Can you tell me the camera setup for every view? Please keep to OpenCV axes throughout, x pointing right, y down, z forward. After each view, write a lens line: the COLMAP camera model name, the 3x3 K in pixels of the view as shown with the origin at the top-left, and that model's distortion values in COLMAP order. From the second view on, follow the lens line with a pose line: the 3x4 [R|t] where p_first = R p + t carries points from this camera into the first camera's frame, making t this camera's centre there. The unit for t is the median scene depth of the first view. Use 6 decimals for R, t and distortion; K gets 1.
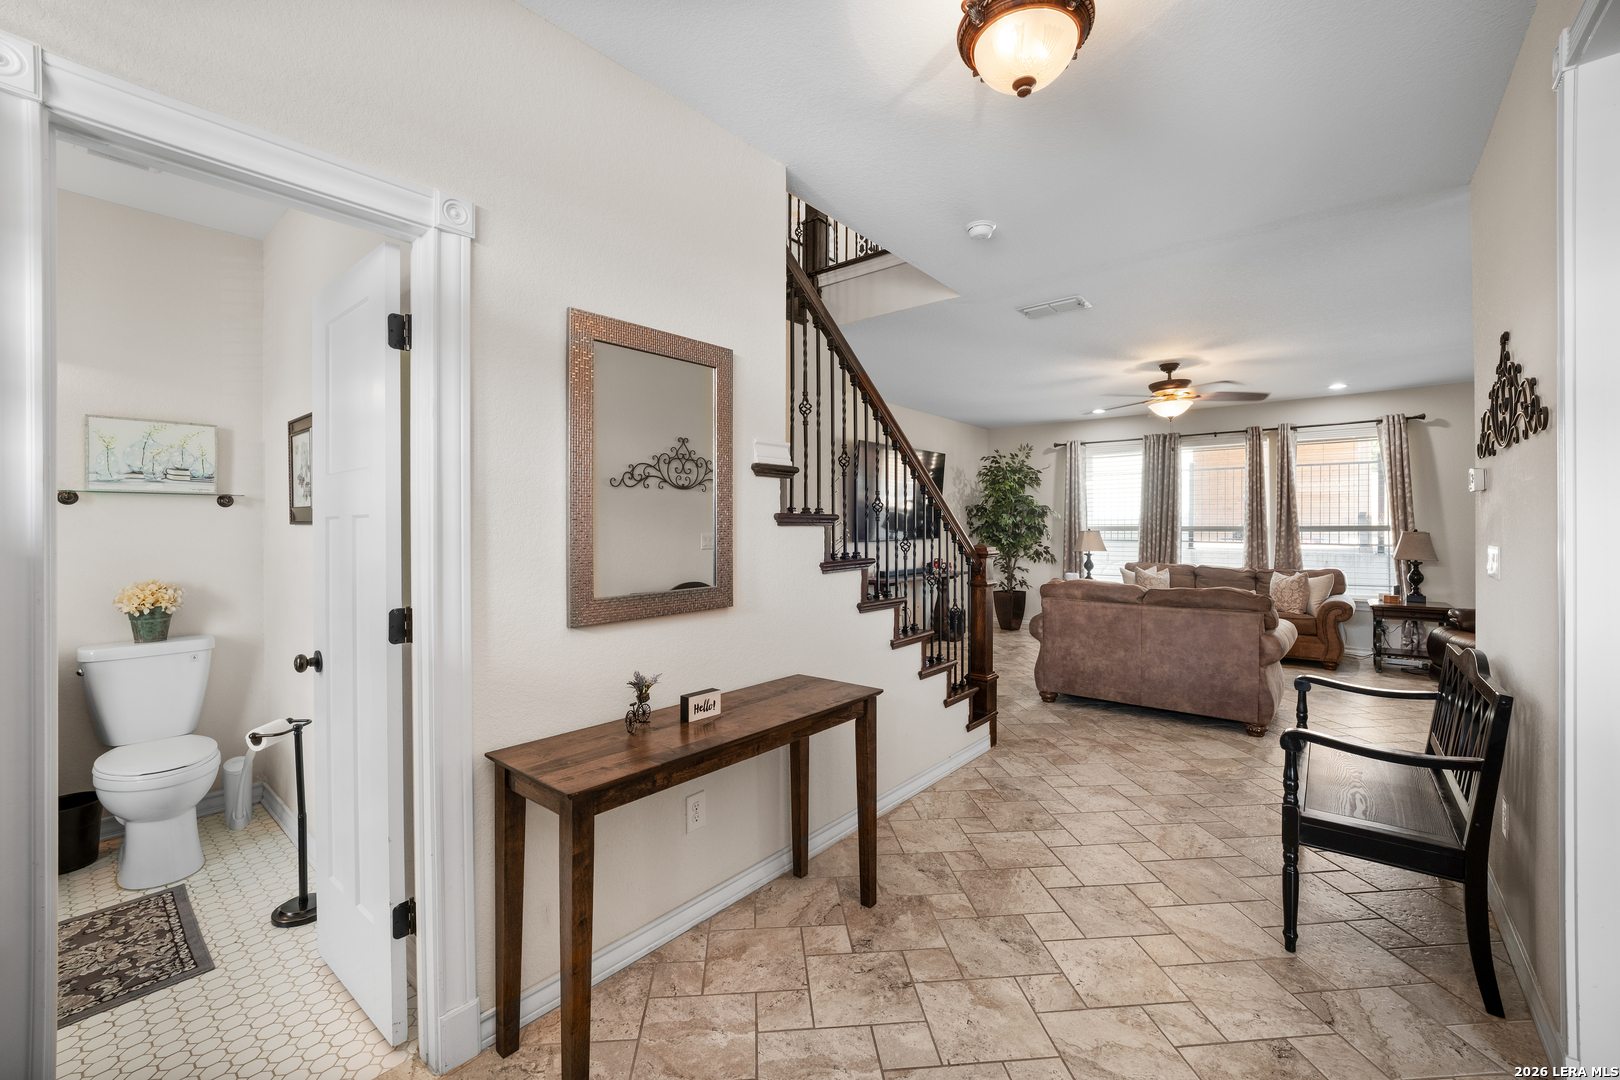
lens RADIAL K [[668.9, 0, 805.6], [0, 668.9, 535.5], [0, 0, 1]] dist [-0.010324, -0.000196]
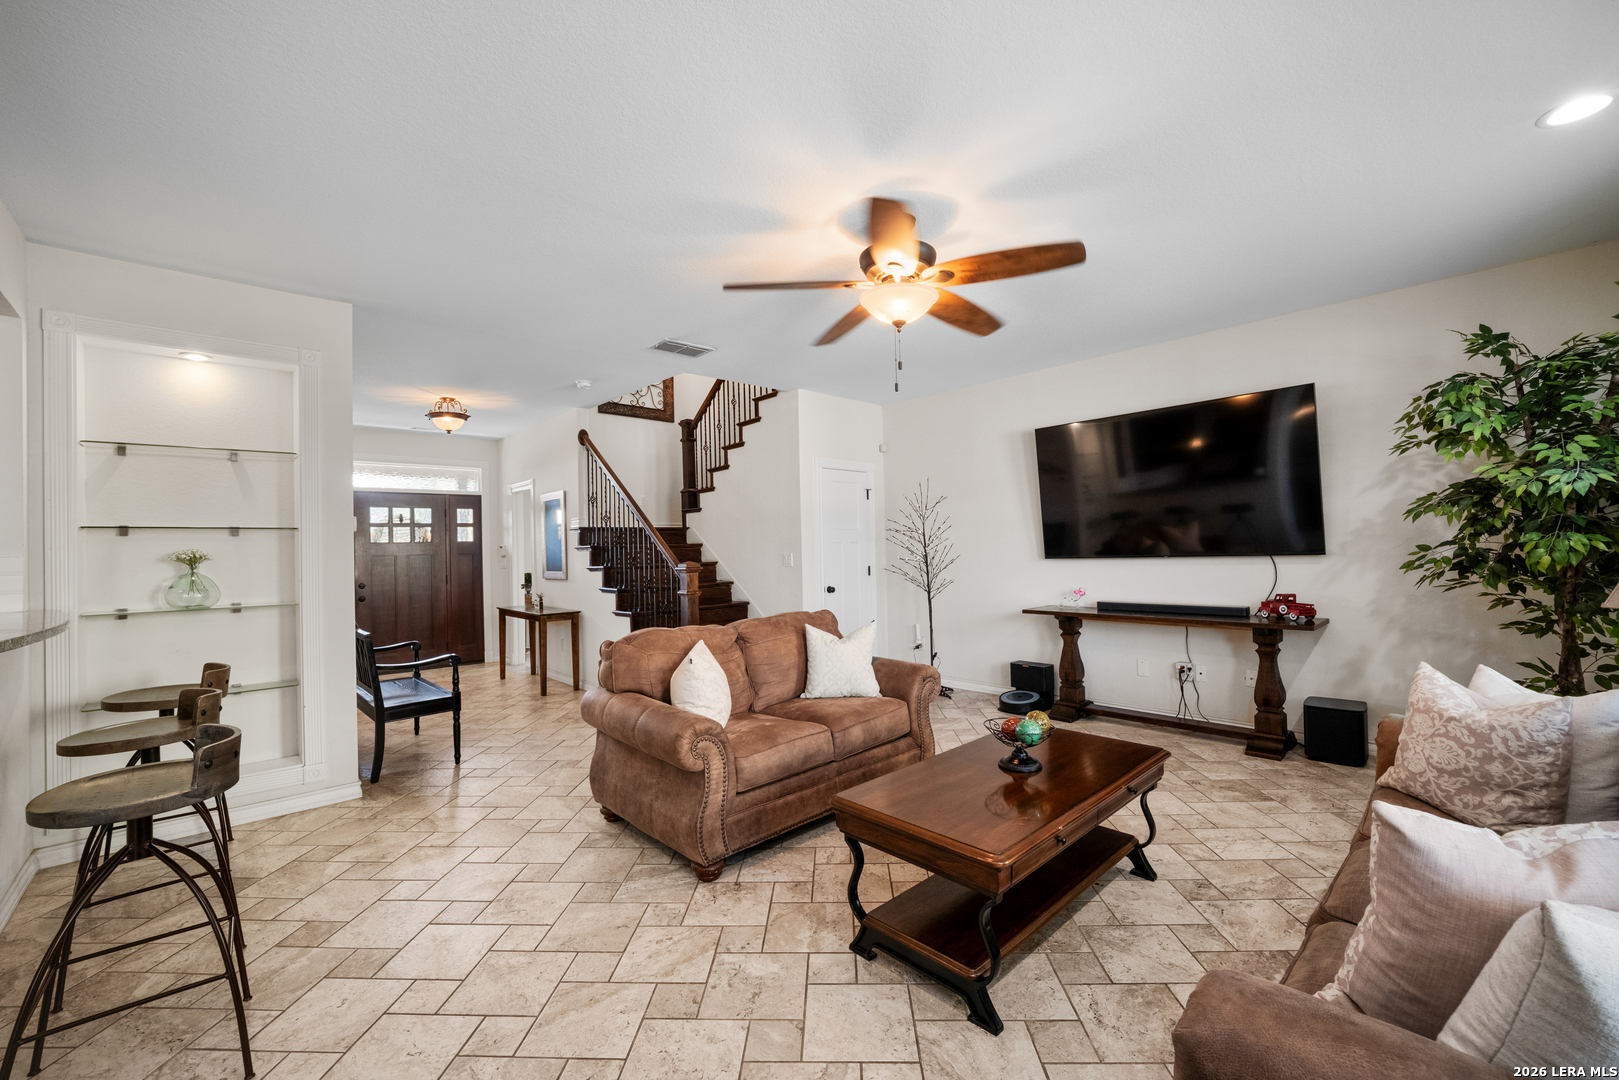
lens RADIAL K [[668.5, 0, 805.1], [0, 668.5, 535.5], [0, 0, 1]] dist [-0.010324, -0.000196]
pose [[-0.145577, -0.014821, -0.989236, 2.982602], [0.020029, 0.999639, -0.017924, -0.010206], [0.989144, -0.022422, -0.145228, 2.828885]]
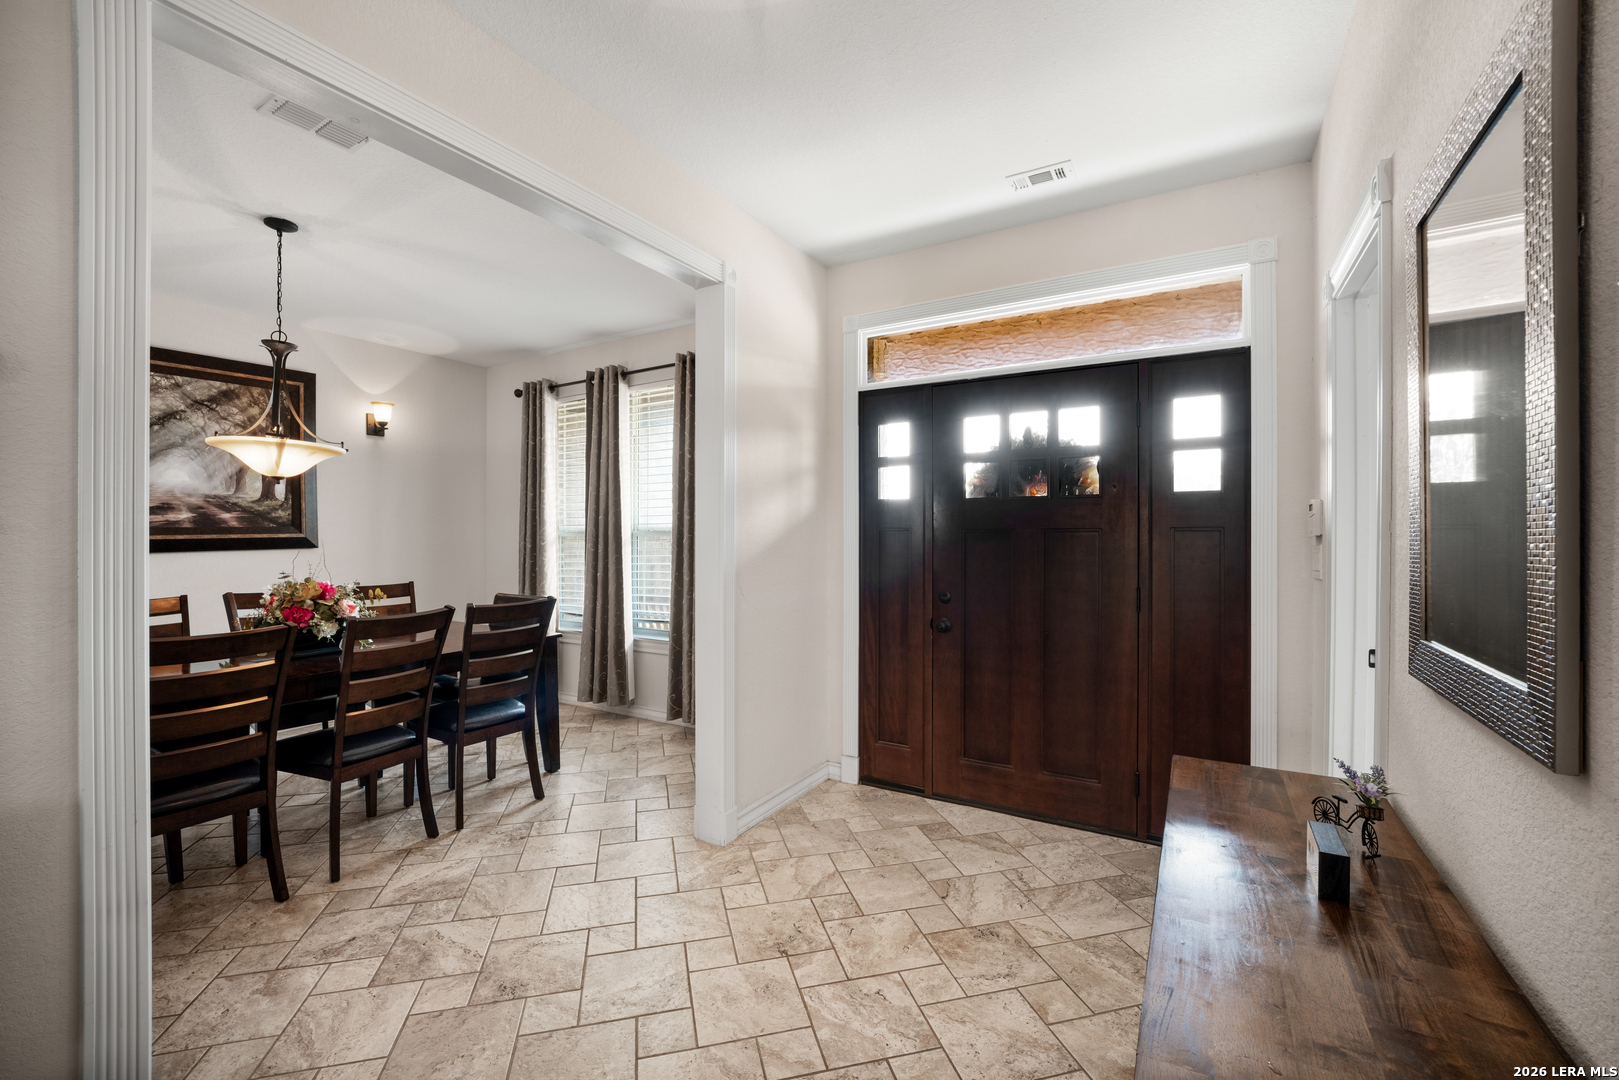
lens RADIAL K [[668.5, 0, 805.1], [0, 668.5, 535.5], [0, 0, 1]] dist [-0.010324, -0.000196]
pose [[-0.987730, 0.003790, -0.156125, 0.345670], [0.002121, 0.999939, 0.010854, -0.013339], [0.156156, 0.010389, -0.987678, 1.460376]]
